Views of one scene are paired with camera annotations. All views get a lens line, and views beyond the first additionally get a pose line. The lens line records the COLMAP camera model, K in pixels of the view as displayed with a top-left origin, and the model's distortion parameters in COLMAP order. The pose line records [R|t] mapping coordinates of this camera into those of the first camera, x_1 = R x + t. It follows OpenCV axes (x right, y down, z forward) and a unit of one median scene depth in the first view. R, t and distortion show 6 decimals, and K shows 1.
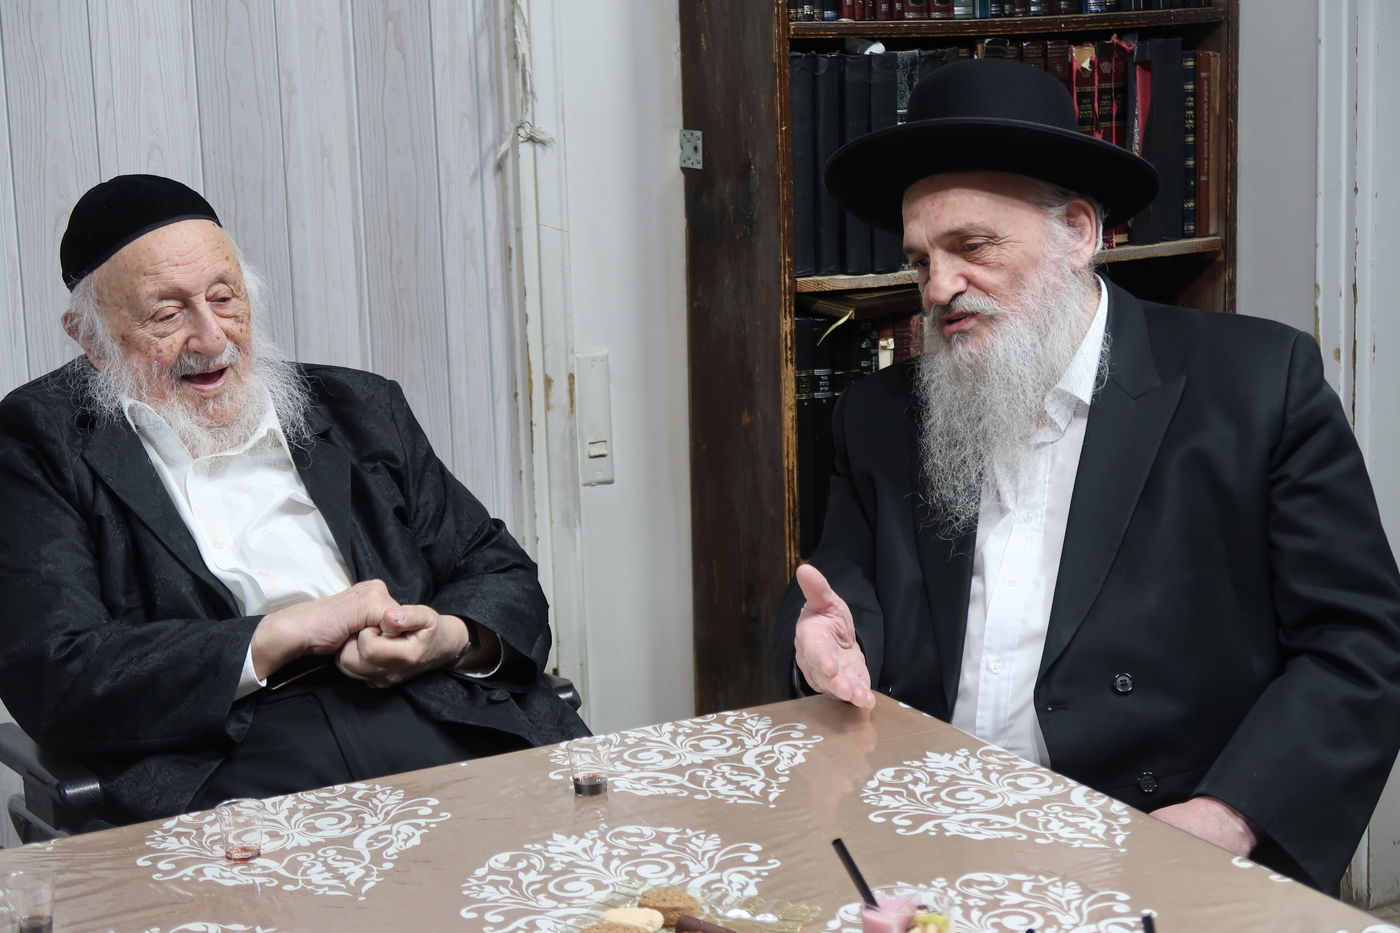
lens RADIAL K [[2418.0, 0, 705.0], [0, 2418.0, 443.1], [0, 0, 1]] dist [0.028143, 0.000000]
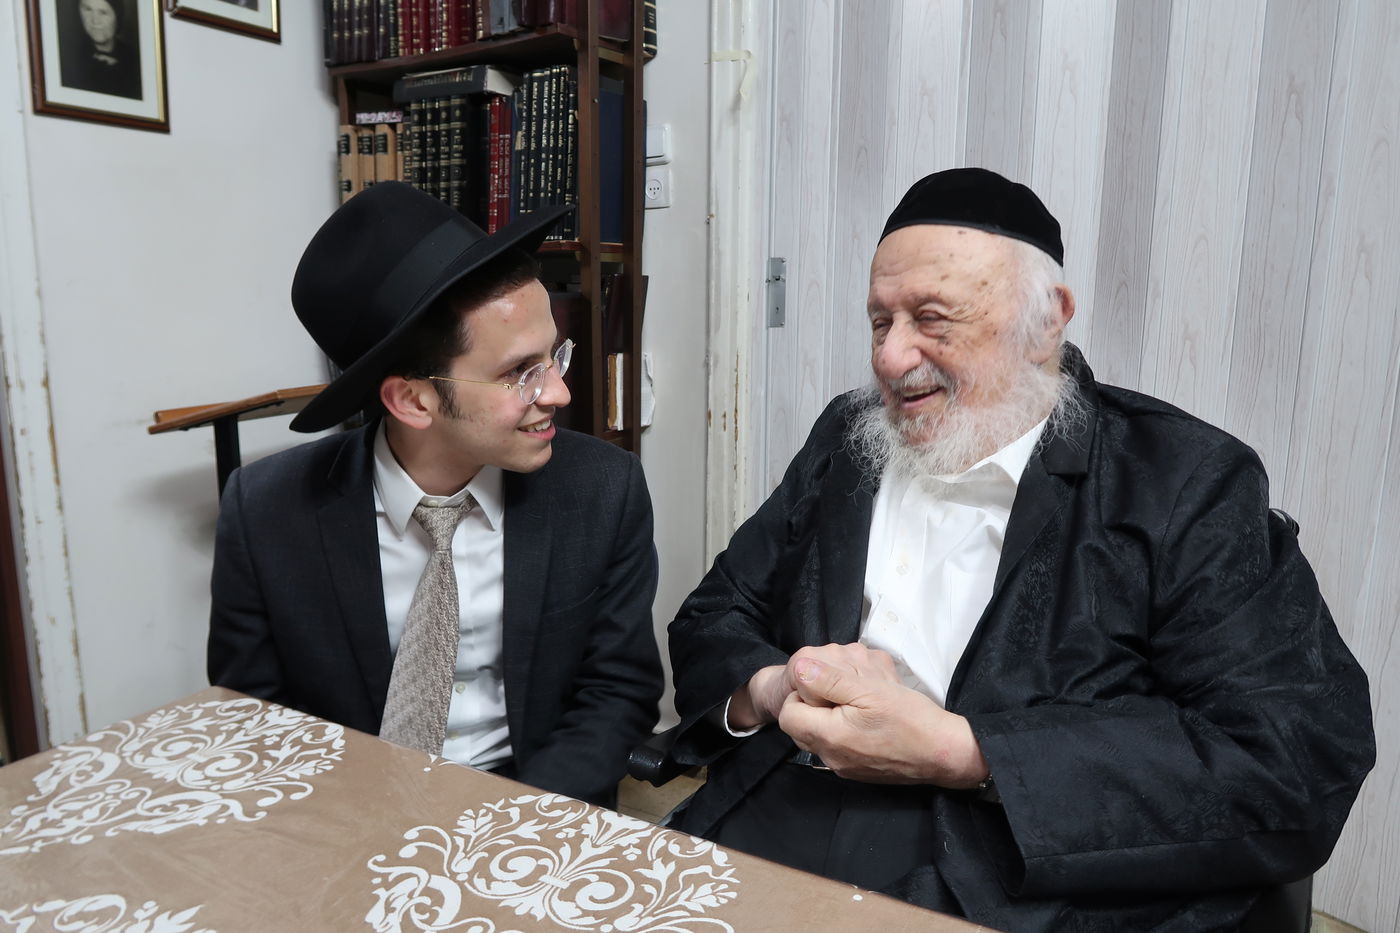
lens RADIAL K [[964.3, 0, 694.7], [0, 964.3, 461.2], [0, 0, 1]] dist [-0.023831, 0.006300]
pose [[0.551244, 0.185372, -0.813491, 0.067846], [-0.175873, 0.978915, 0.103891, -0.014303], [0.815597, 0.085802, 0.572223, 0.629767]]
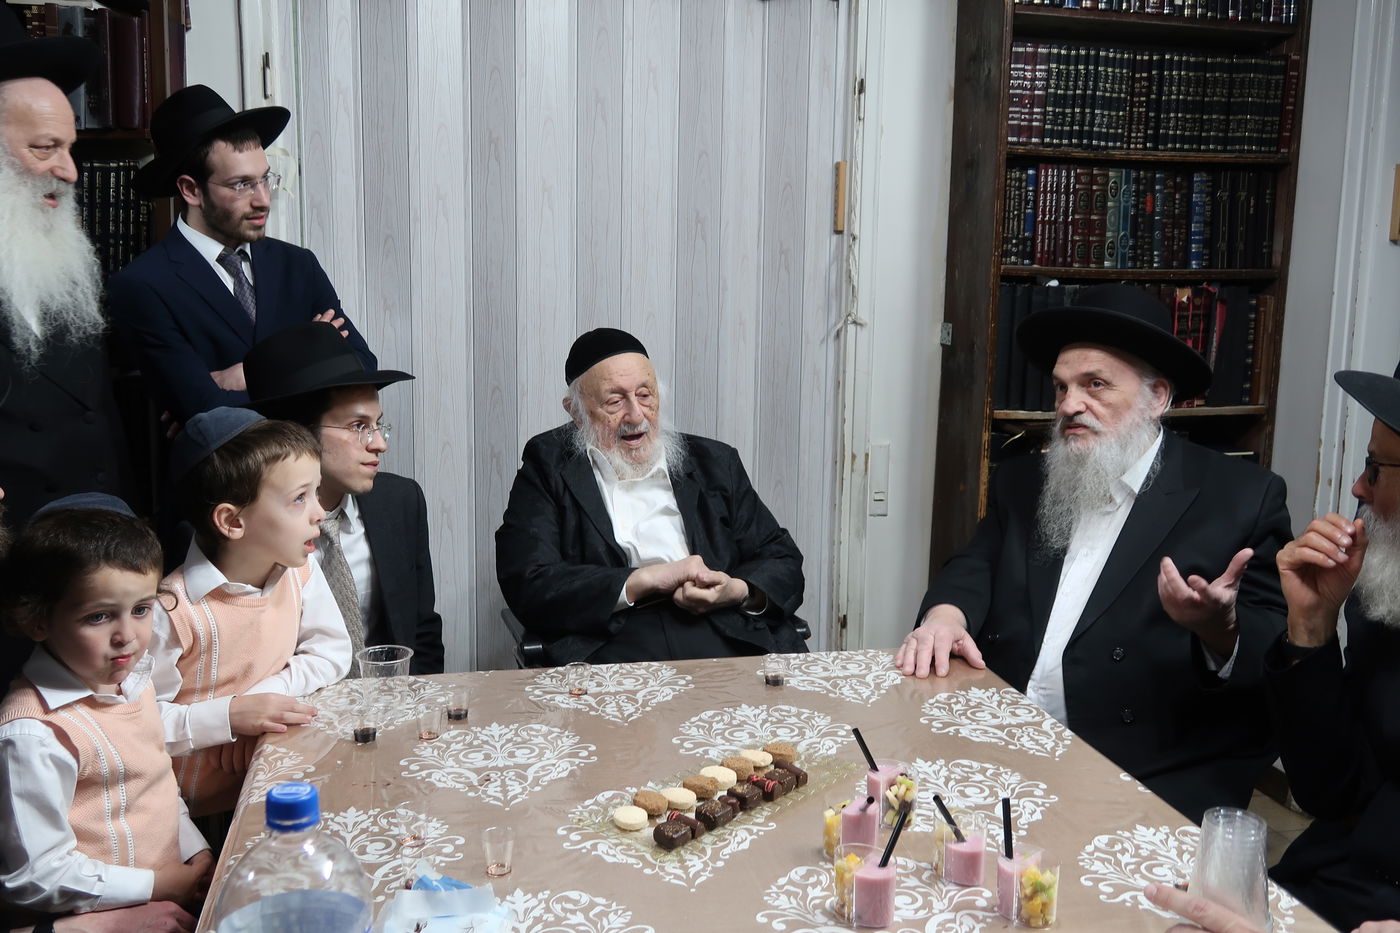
lens RADIAL K [[1323.8, 0, 695.8], [0, 1323.8, 455.6], [0, 0, 1]] dist [0.007758, 0.000000]
pose [[0.961877, 0.088062, -0.258916, 0.106304], [-0.093391, 0.995595, -0.008326, -0.009231], [0.257042, 0.032189, 0.965864, 0.019375]]
